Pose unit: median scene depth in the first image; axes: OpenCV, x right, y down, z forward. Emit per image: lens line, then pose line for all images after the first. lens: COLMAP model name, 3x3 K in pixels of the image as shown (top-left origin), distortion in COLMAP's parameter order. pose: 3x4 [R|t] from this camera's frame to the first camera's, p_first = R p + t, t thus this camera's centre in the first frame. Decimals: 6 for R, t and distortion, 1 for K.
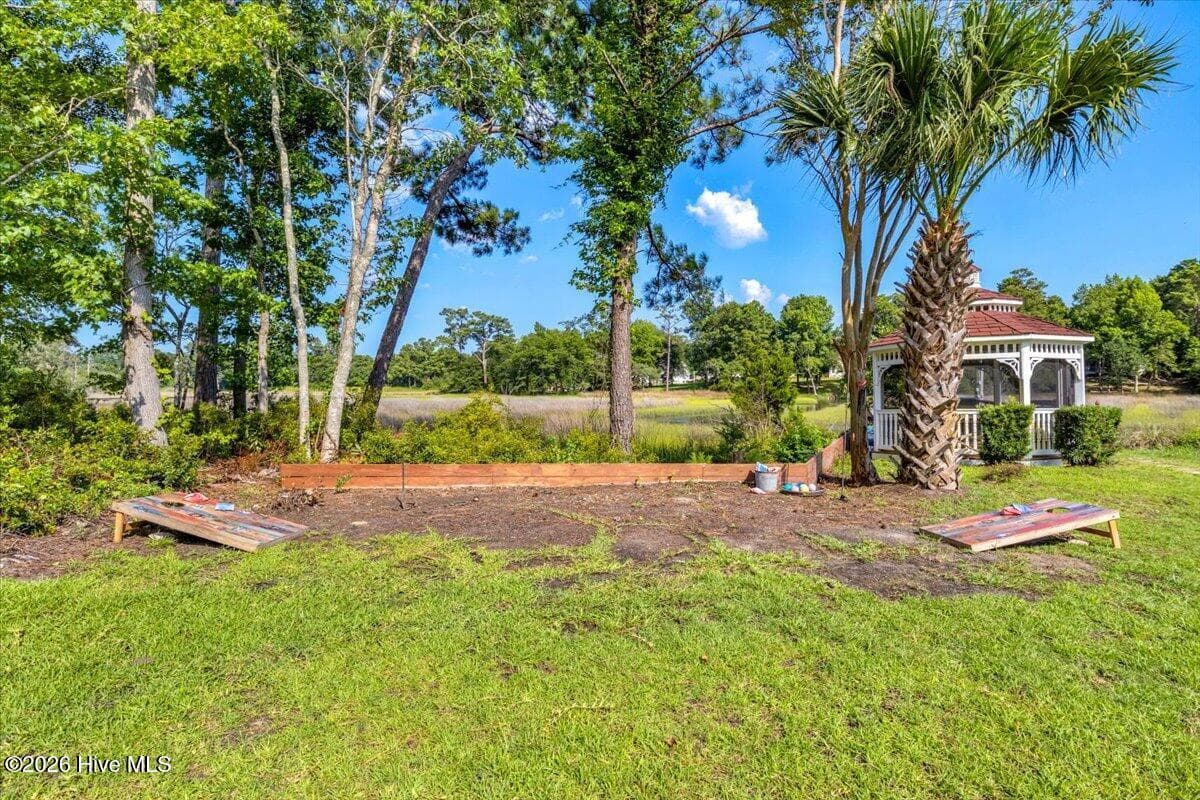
lens RADIAL K [[589.9, 0, 601.2], [0, 589.9, 399.3], [0, 0, 1]] dist [-0.019415, -0.002088]
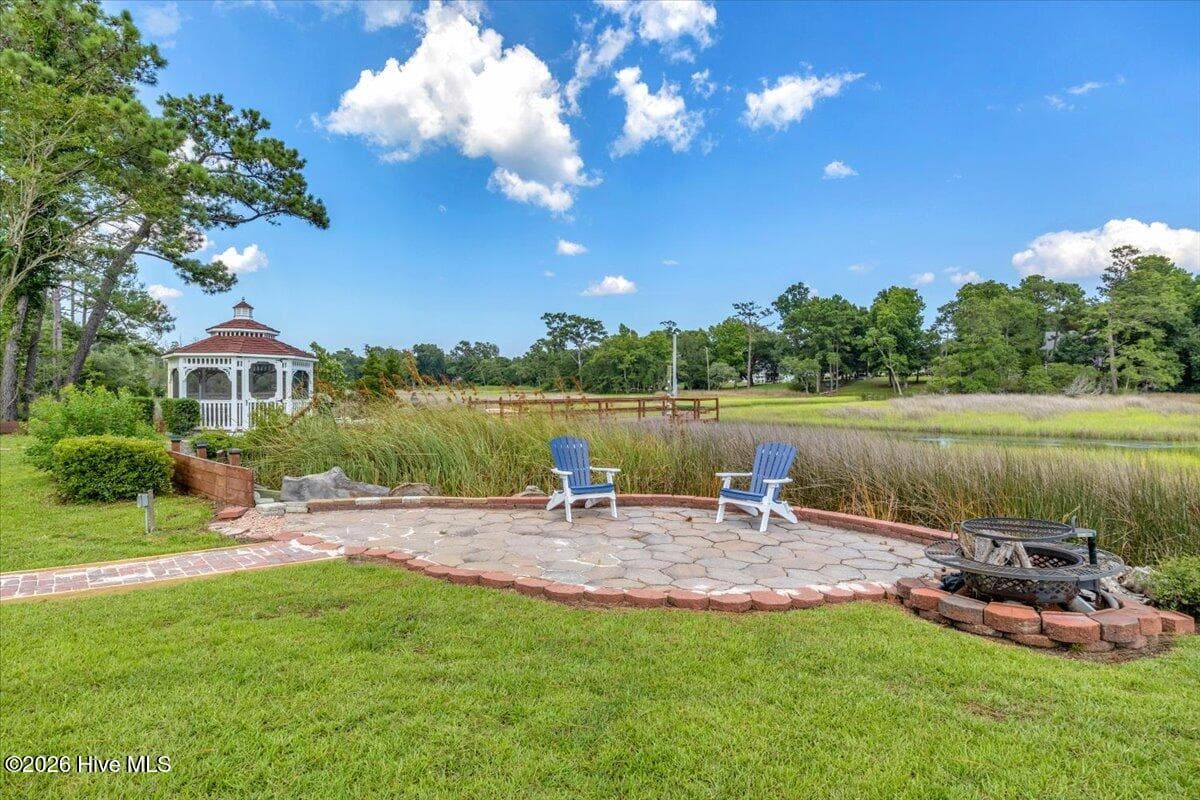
lens RADIAL K [[589.9, 0, 603.3], [0, 589.9, 392.5], [0, 0, 1]] dist [-0.019415, -0.002088]
pose [[0.961831, 0.003498, -0.273623, 0.151395], [-0.006169, 0.999941, -0.008901, -0.000390], [0.273576, 0.010250, 0.961796, -0.005859]]
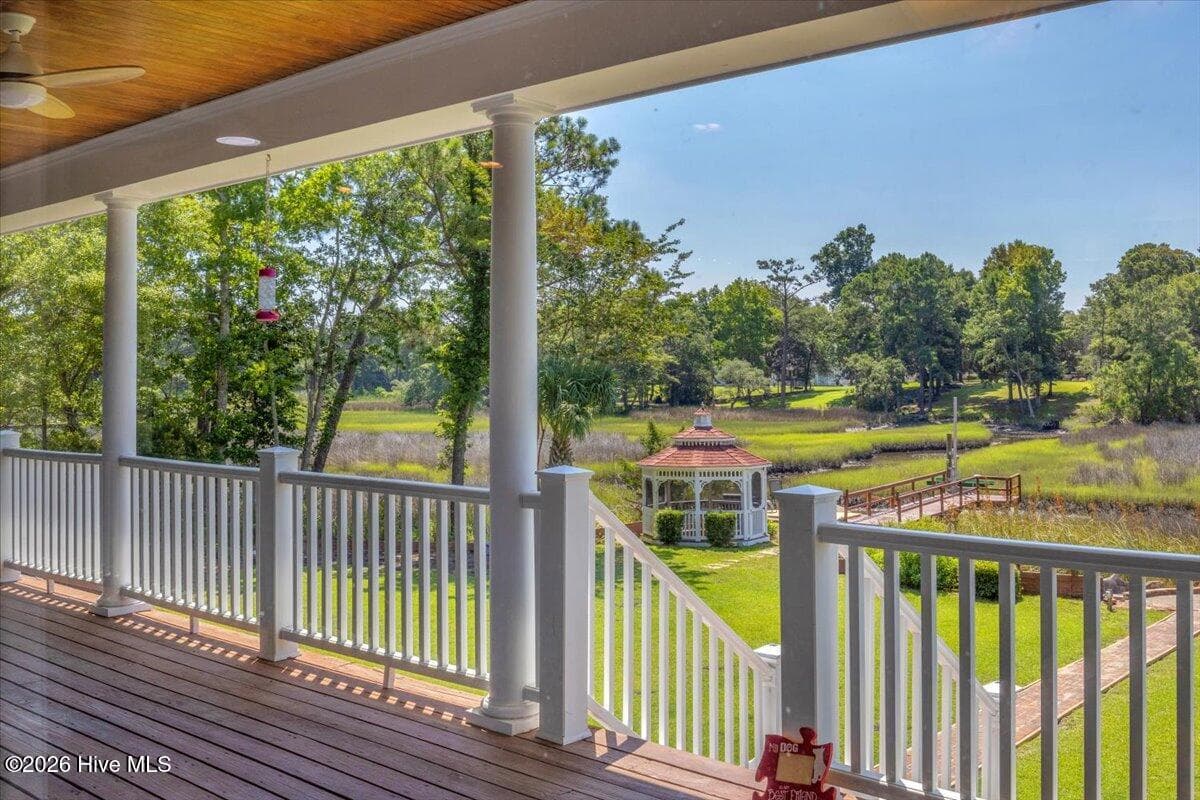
lens RADIAL K [[1157.6, 0, 597.2], [0, 1157.6, 396.3], [0, 0, 1]] dist [-0.062955, 0.000000]
pose [[0.994326, -0.000937, -0.106371, 0.051981], [0.000579, 0.999994, -0.003394, -0.021532], [0.106374, 0.003313, 0.994321, -0.154836]]
